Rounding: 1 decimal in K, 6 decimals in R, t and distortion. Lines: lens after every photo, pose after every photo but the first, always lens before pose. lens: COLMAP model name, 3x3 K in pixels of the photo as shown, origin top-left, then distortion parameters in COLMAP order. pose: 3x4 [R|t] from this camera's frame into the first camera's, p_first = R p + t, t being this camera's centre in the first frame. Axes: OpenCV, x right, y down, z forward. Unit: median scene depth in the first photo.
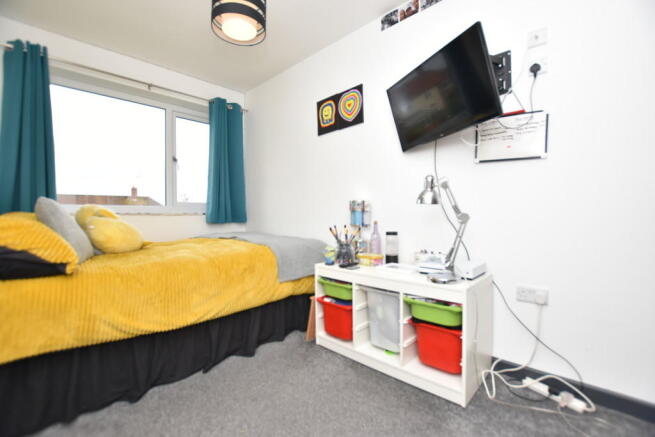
lens RADIAL K [[291.6, 0, 327.5], [0, 291.6, 218.5], [0, 0, 1]] dist [-0.032211, 0.000032]
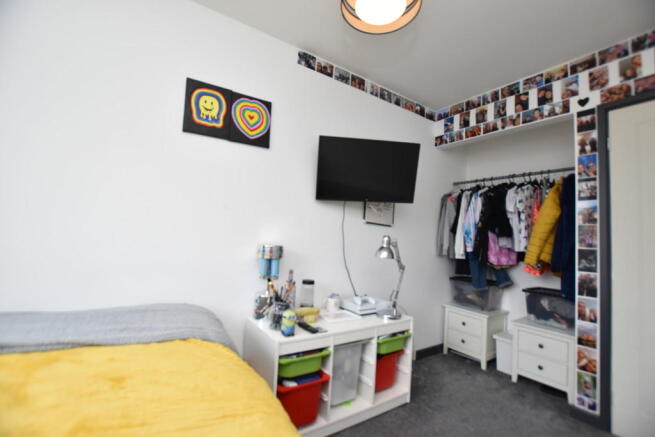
lens RADIAL K [[291.6, 0, 327.5], [0, 291.6, 218.5], [0, 0, 1]] dist [-0.032211, 0.000032]
pose [[0.197282, 0.078831, 0.977172, -0.676542], [-0.040120, 0.996576, -0.072297, -0.084459], [-0.979526, -0.024941, 0.199769, 0.707440]]
